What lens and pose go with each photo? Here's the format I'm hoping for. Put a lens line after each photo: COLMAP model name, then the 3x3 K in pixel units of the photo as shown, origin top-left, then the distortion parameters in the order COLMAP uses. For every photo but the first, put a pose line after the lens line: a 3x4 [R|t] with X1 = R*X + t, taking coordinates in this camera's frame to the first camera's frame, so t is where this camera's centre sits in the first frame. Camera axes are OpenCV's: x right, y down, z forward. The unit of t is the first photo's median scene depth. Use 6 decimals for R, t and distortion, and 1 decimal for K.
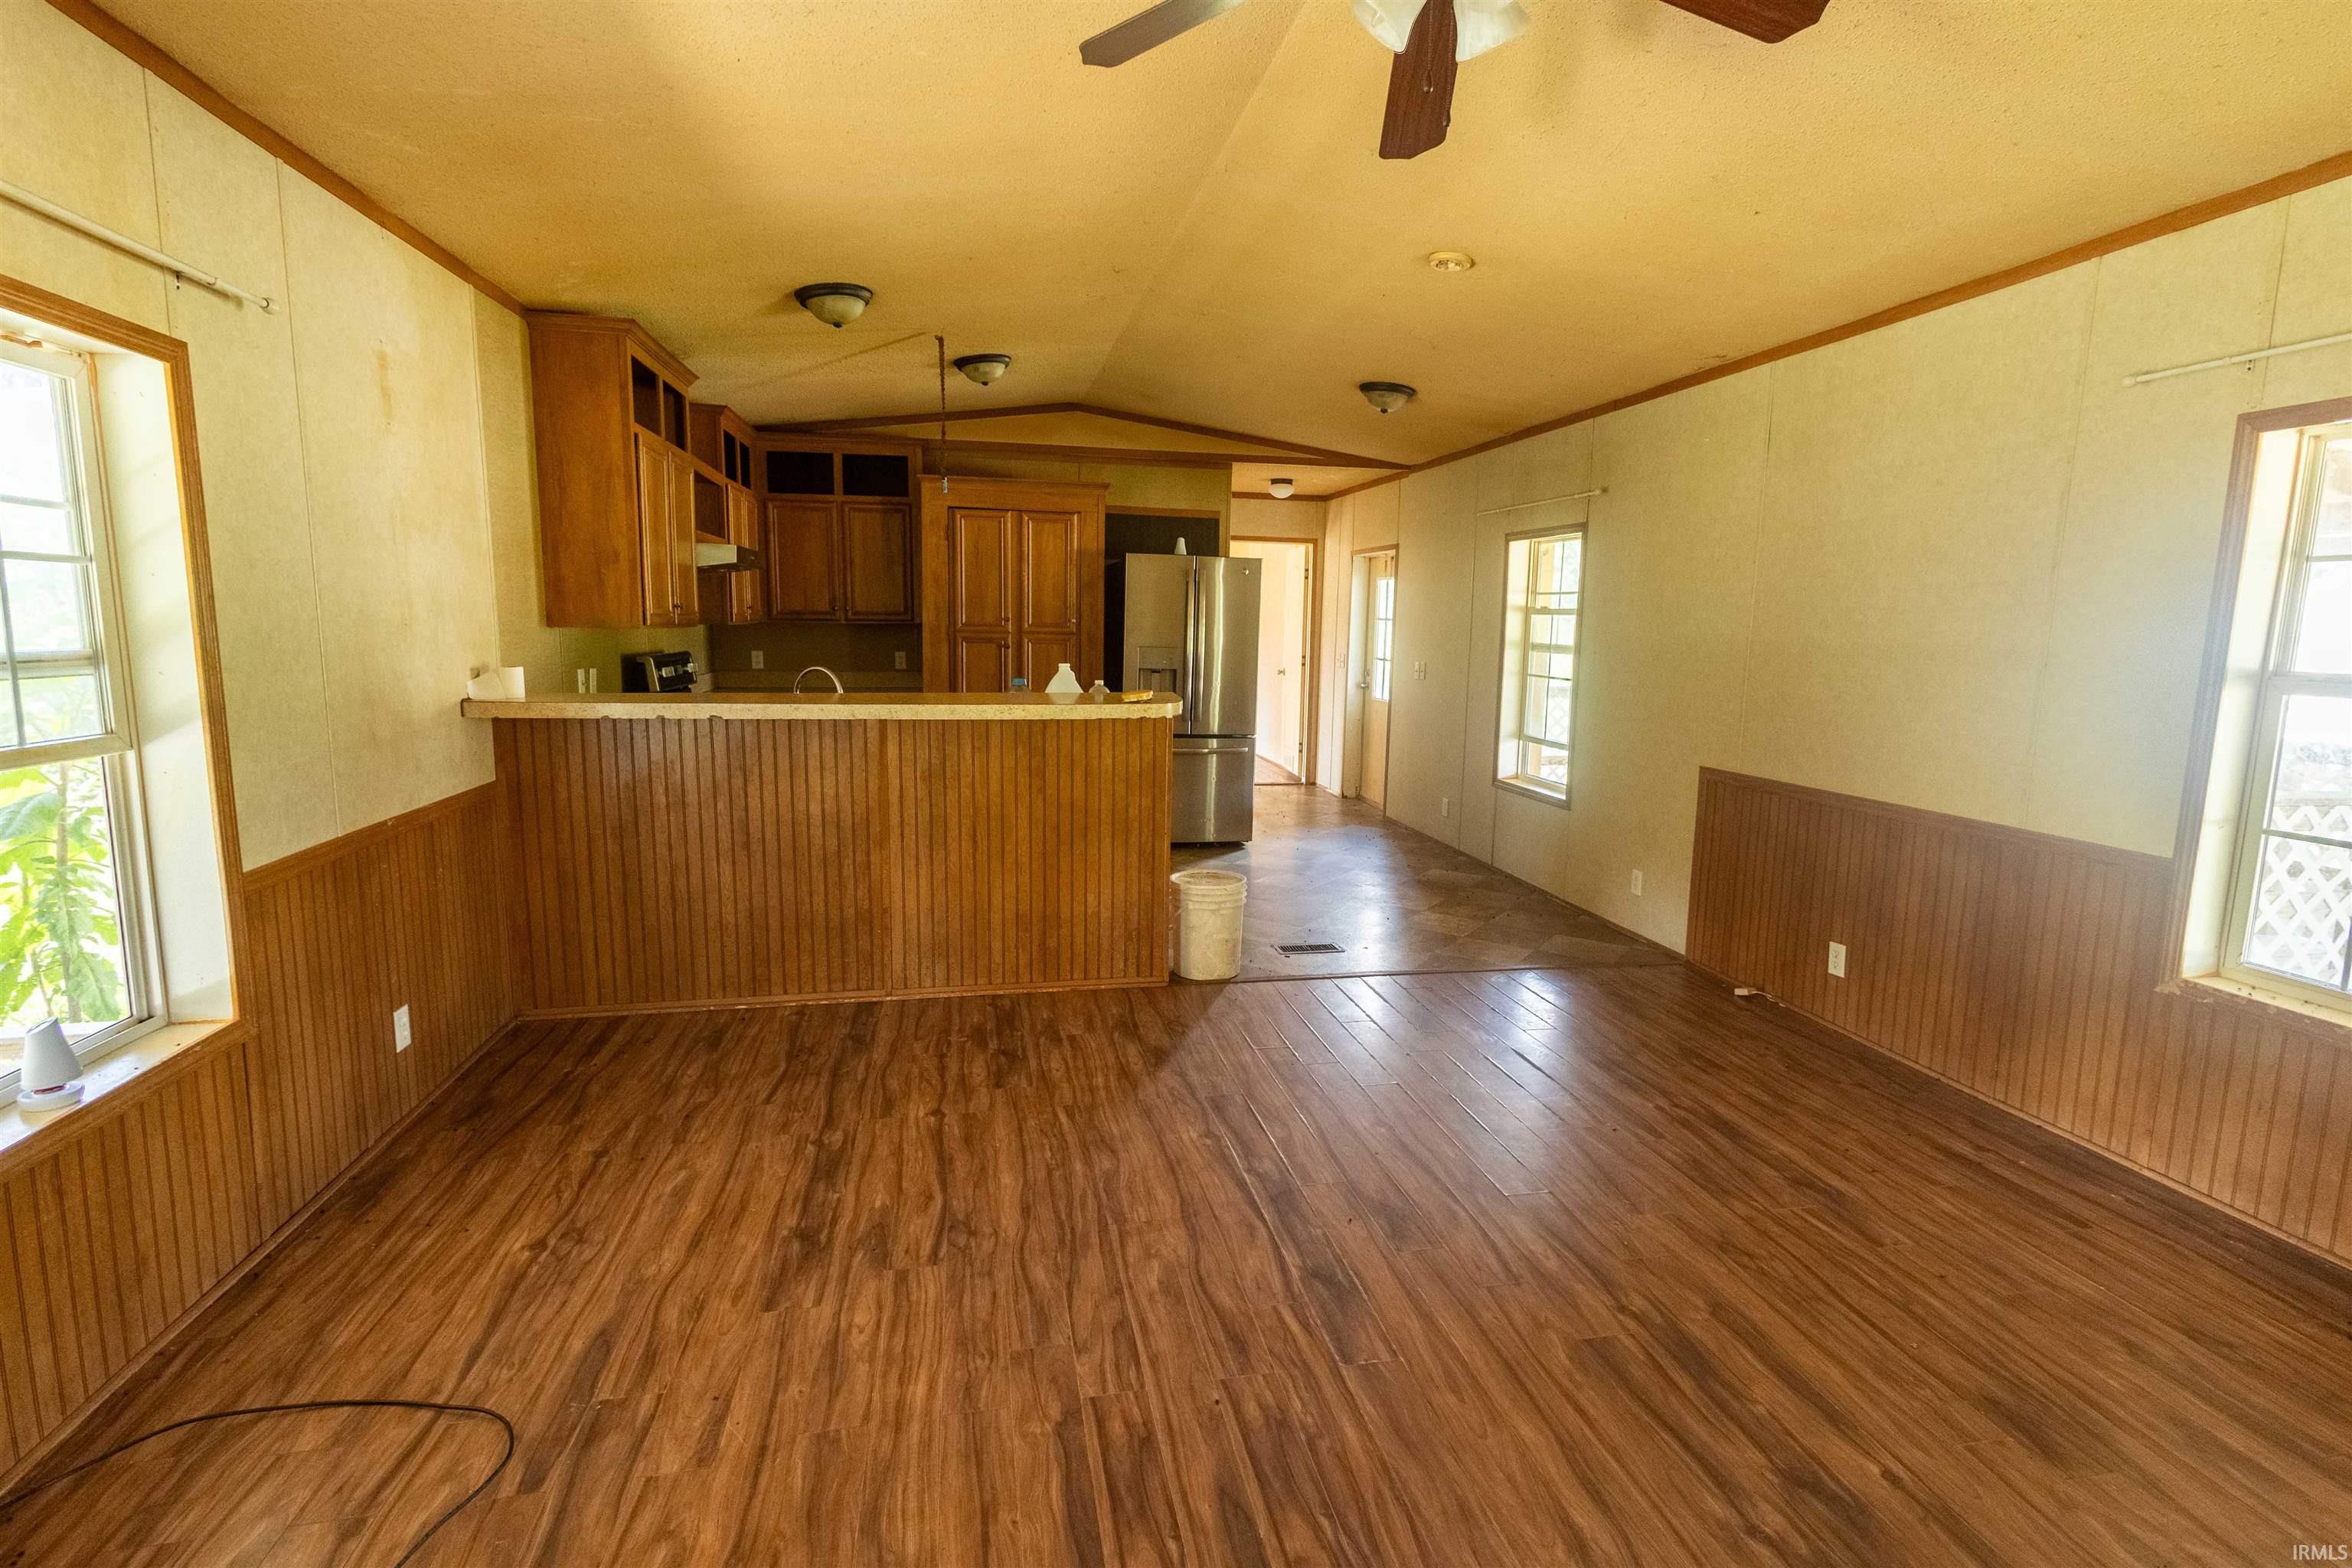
lens RADIAL K [[1102.6, 0, 1182.0], [0, 1102.6, 780.0], [0, 0, 1]] dist [0.003162, -0.000421]
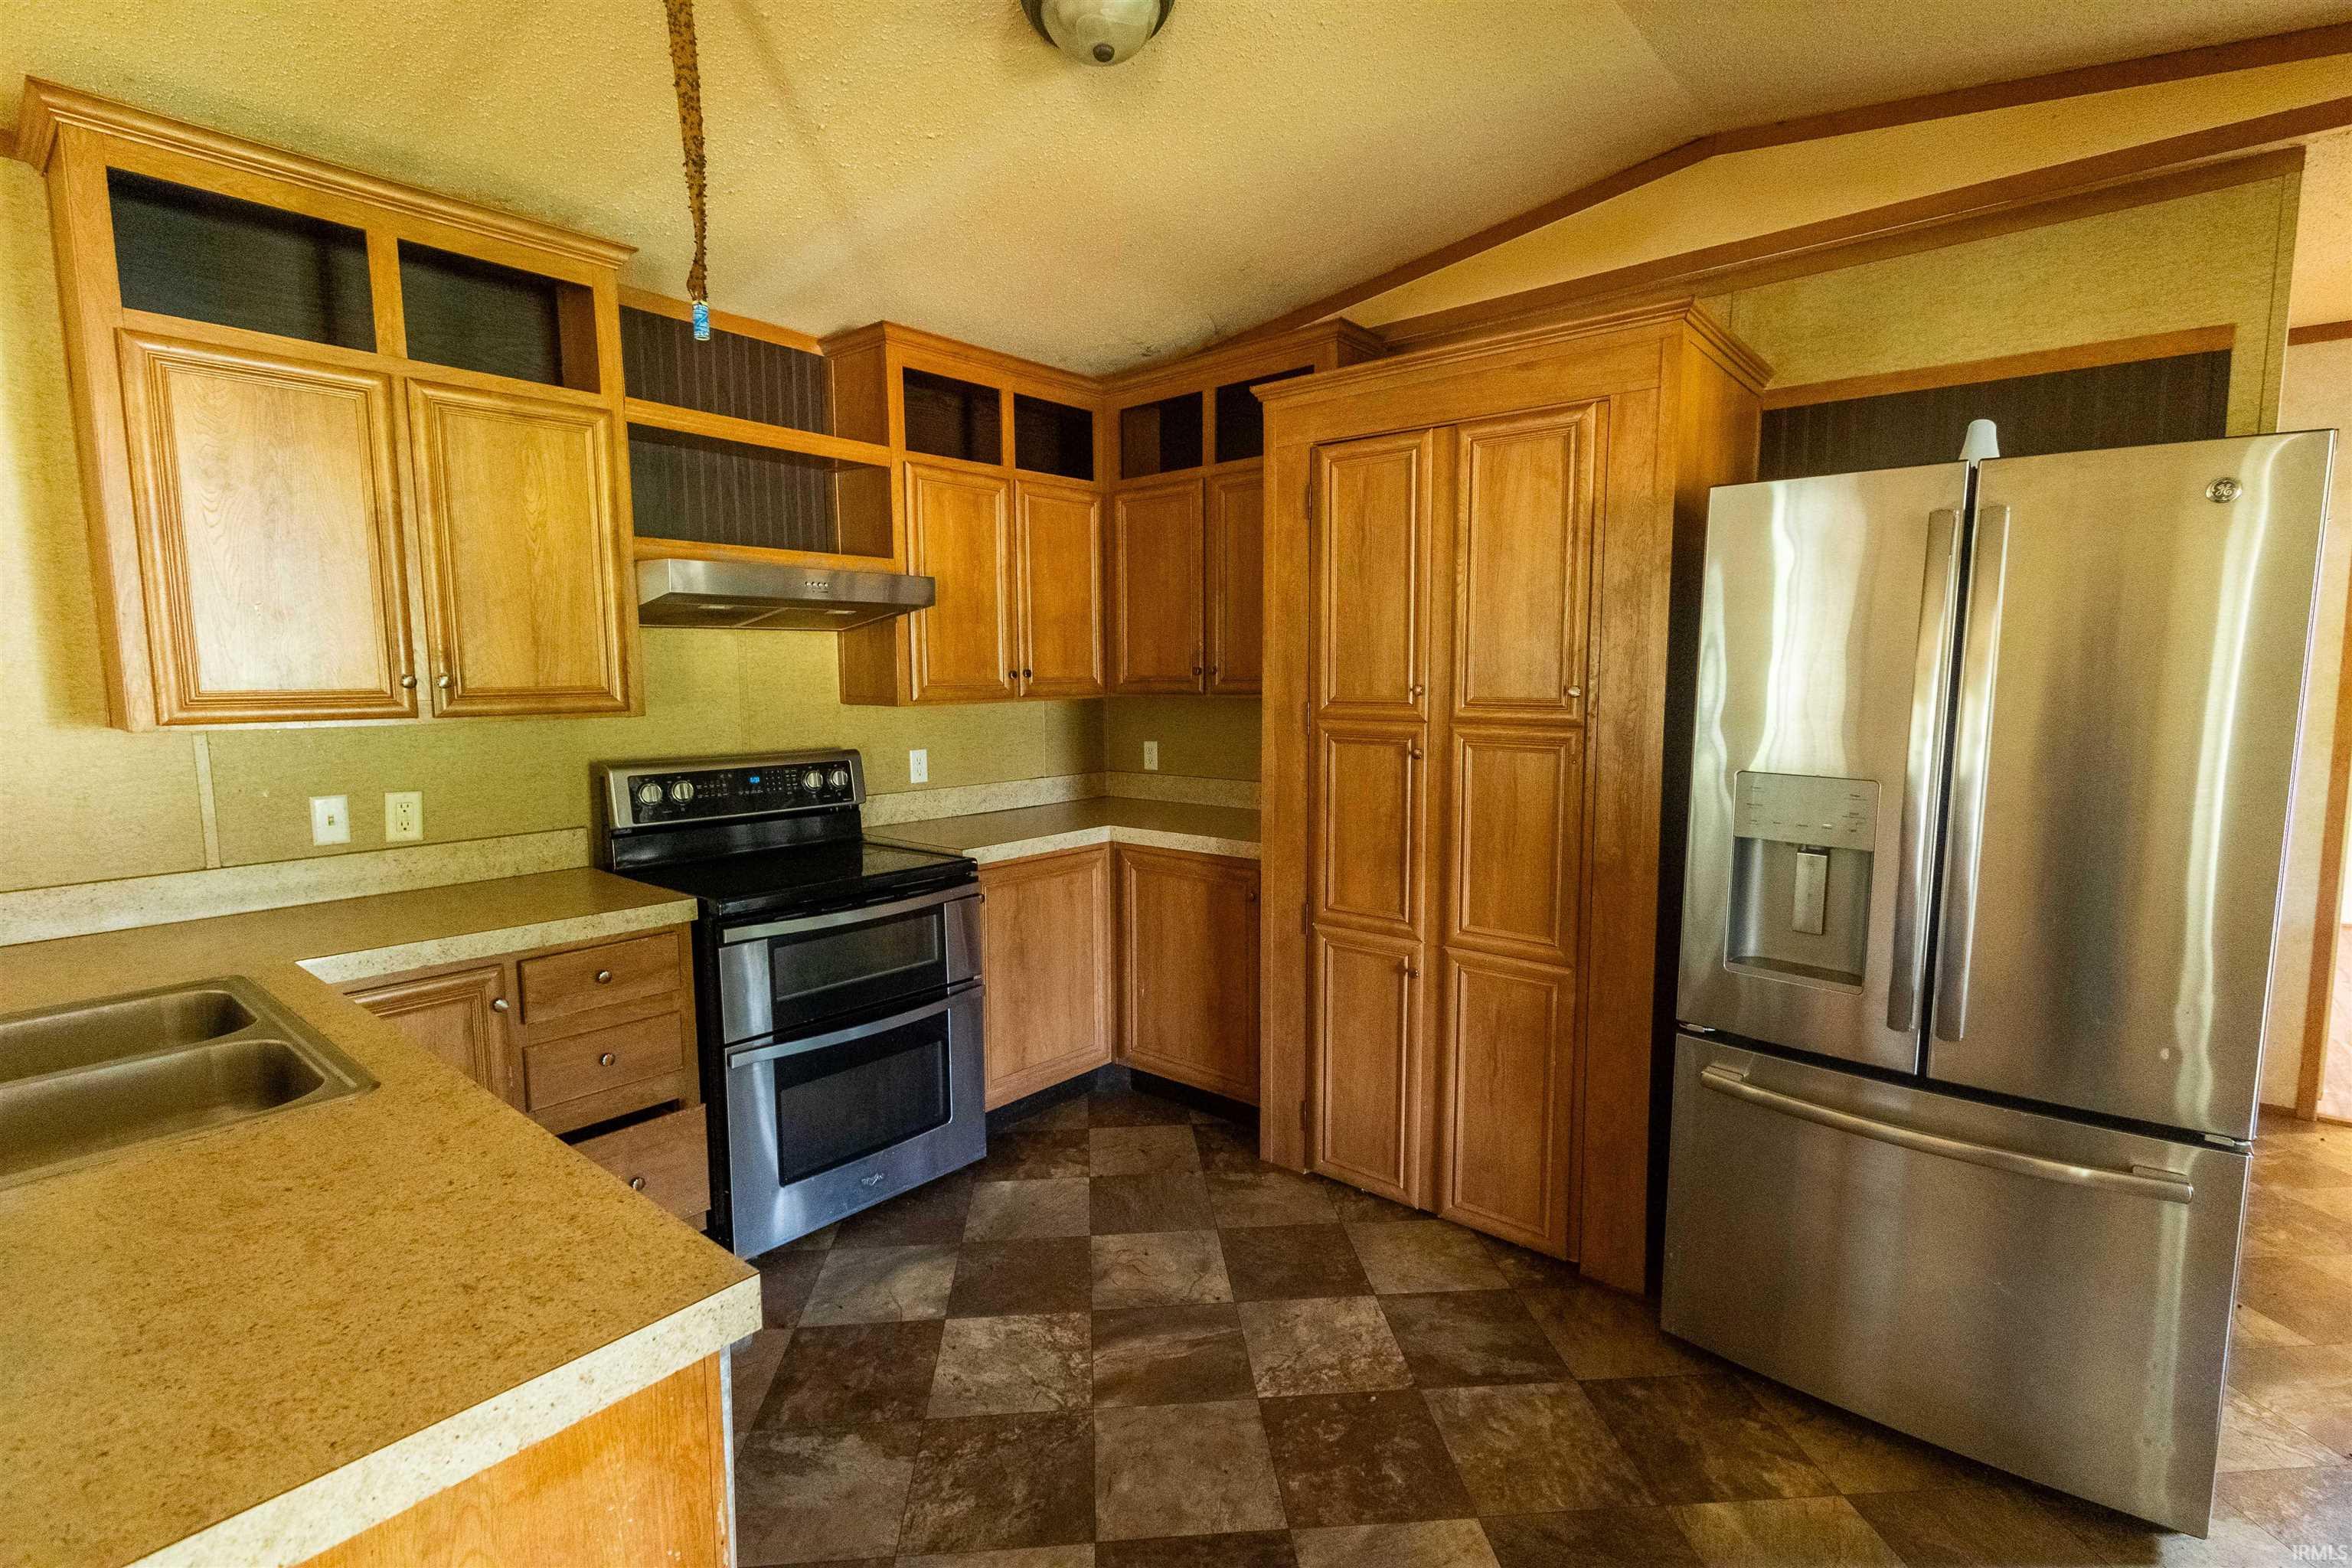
lens RADIAL K [[1108.7, 0, 1176.0], [0, 1108.7, 784.0], [0, 0, 1]] dist [0.018773, -0.000231]
pose [[0.622347, 0.060310, -0.780415, 0.196841], [-0.094762, 0.995499, 0.001364, -0.170526], [0.776984, 0.073105, 0.625261, 1.115860]]
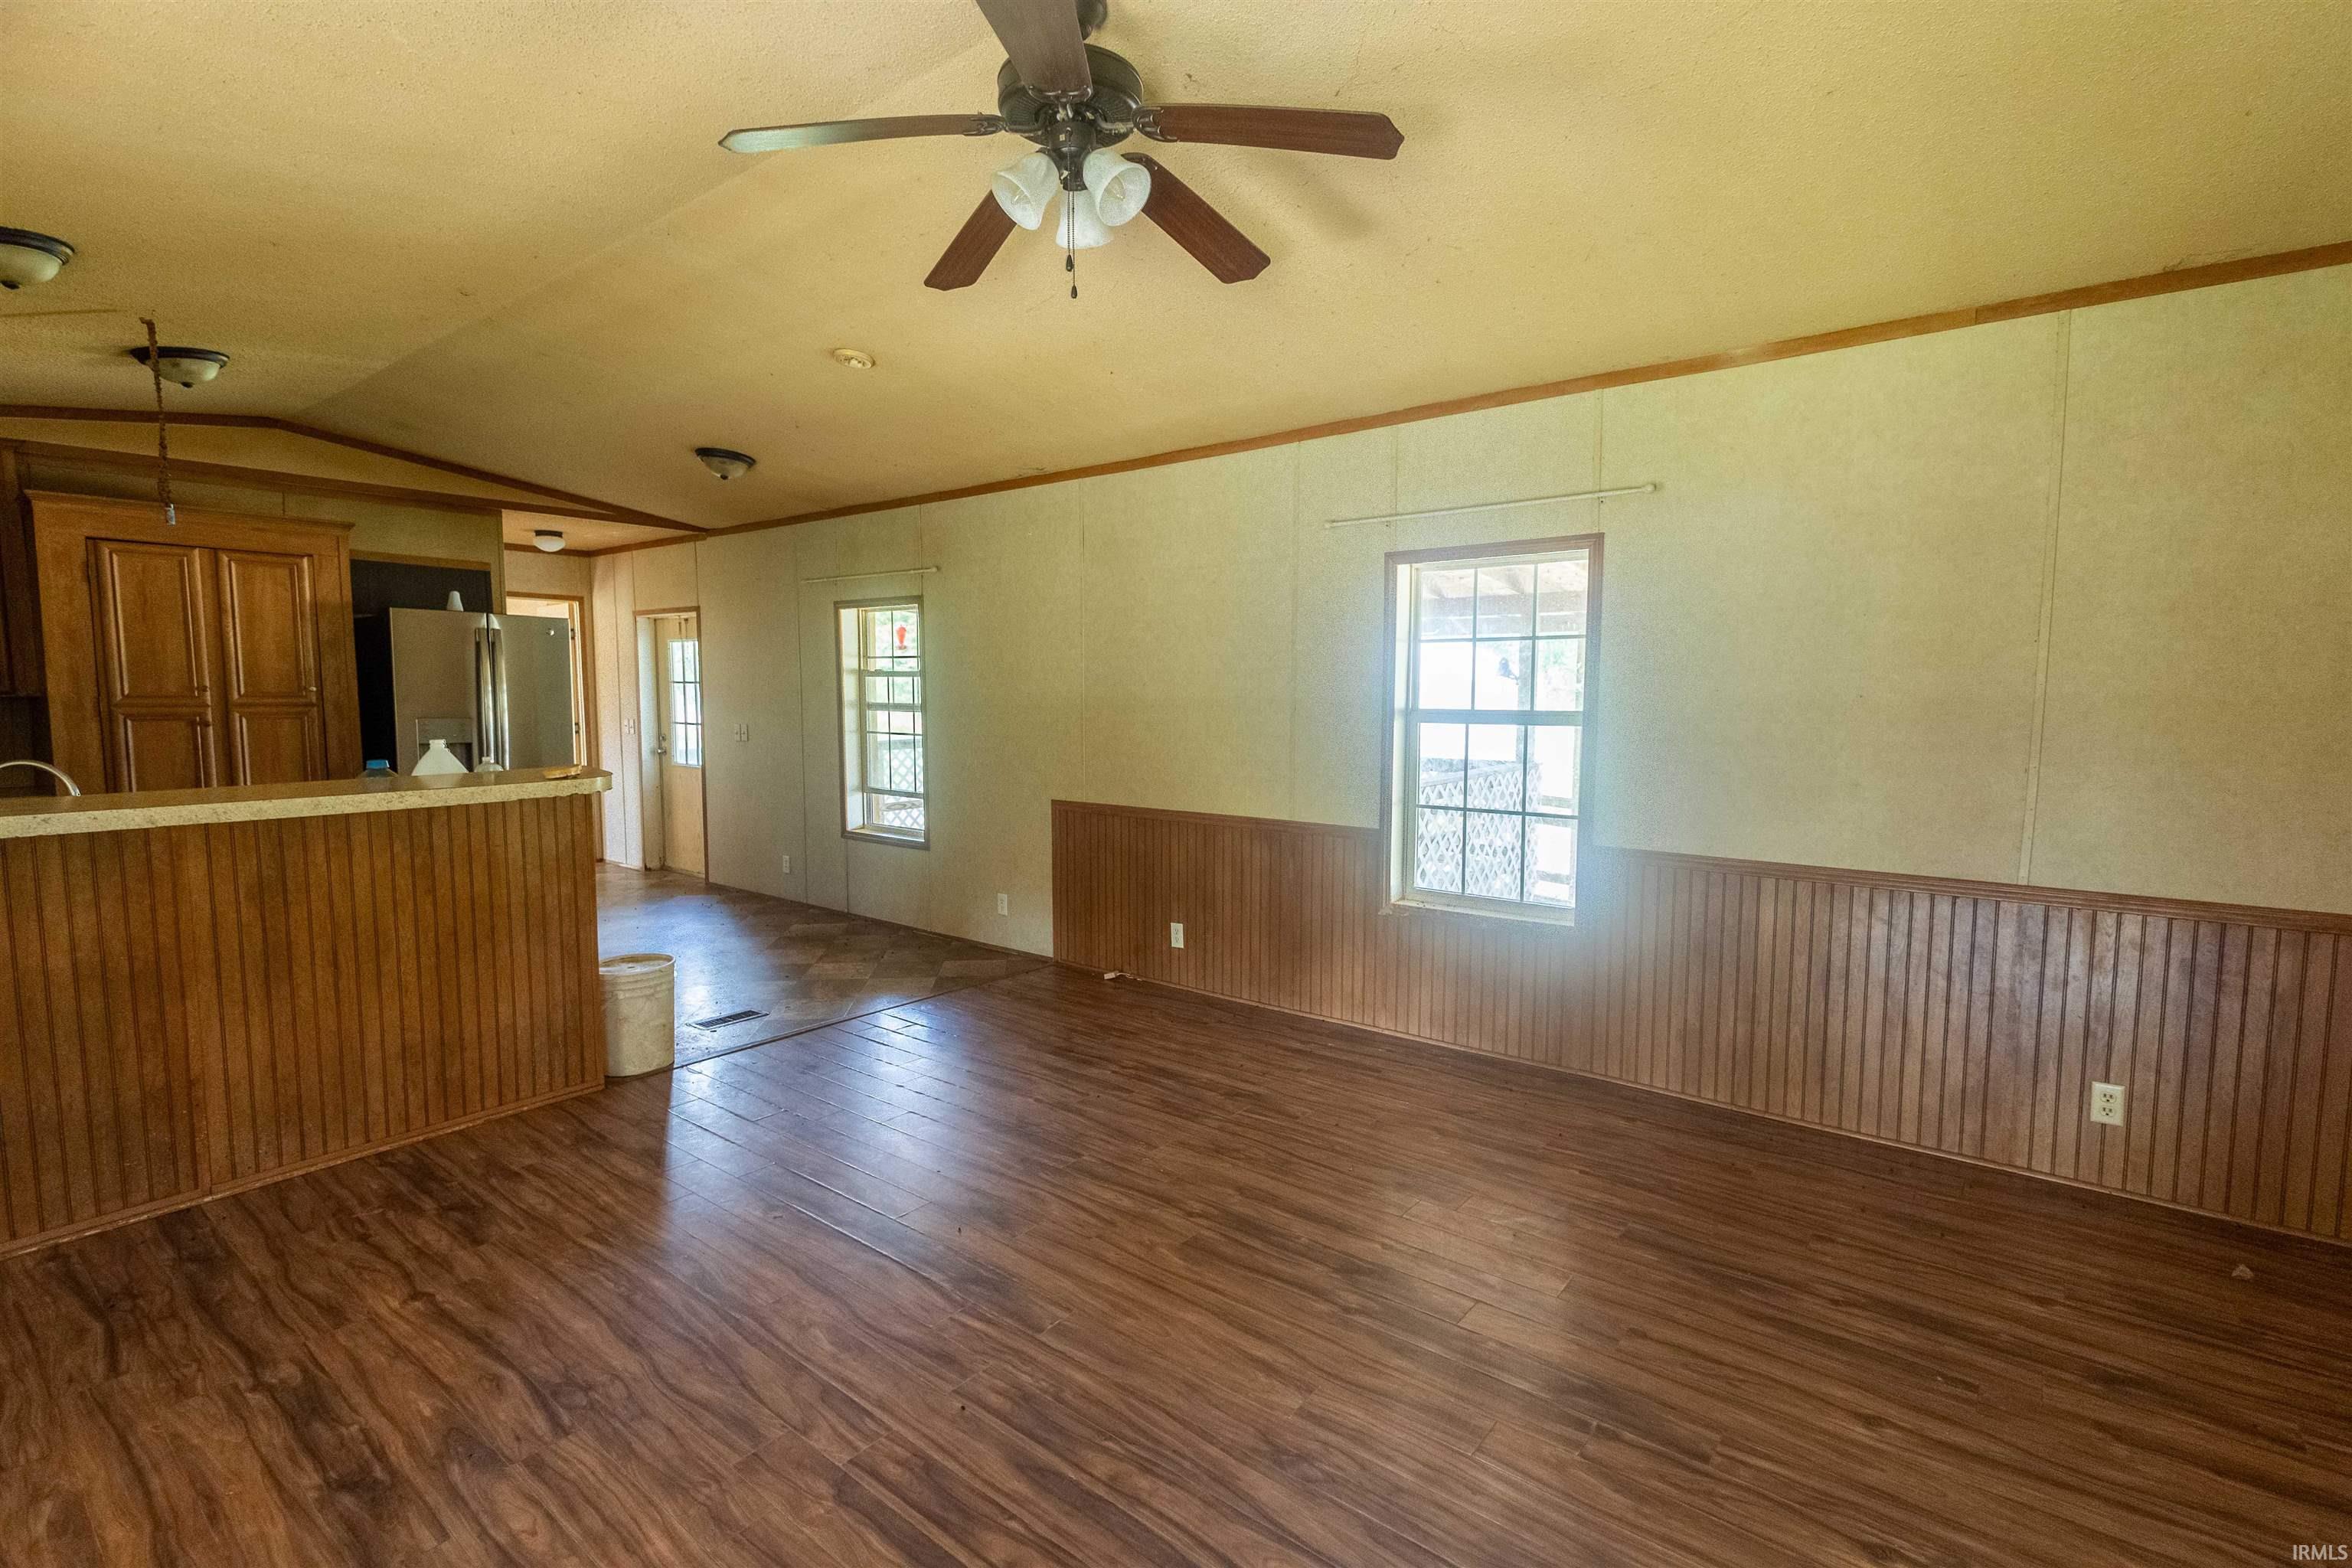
lens RADIAL K [[1069.4, 0, 1176.0], [0, 1069.4, 784.0], [0, 0, 1]] dist [0.001644, -0.000954]
pose [[0.761683, -0.073684, 0.643746, -0.213630], [0.103552, 0.994586, -0.008682, -0.006256], [-0.639621, 0.073274, 0.765190, 0.010334]]
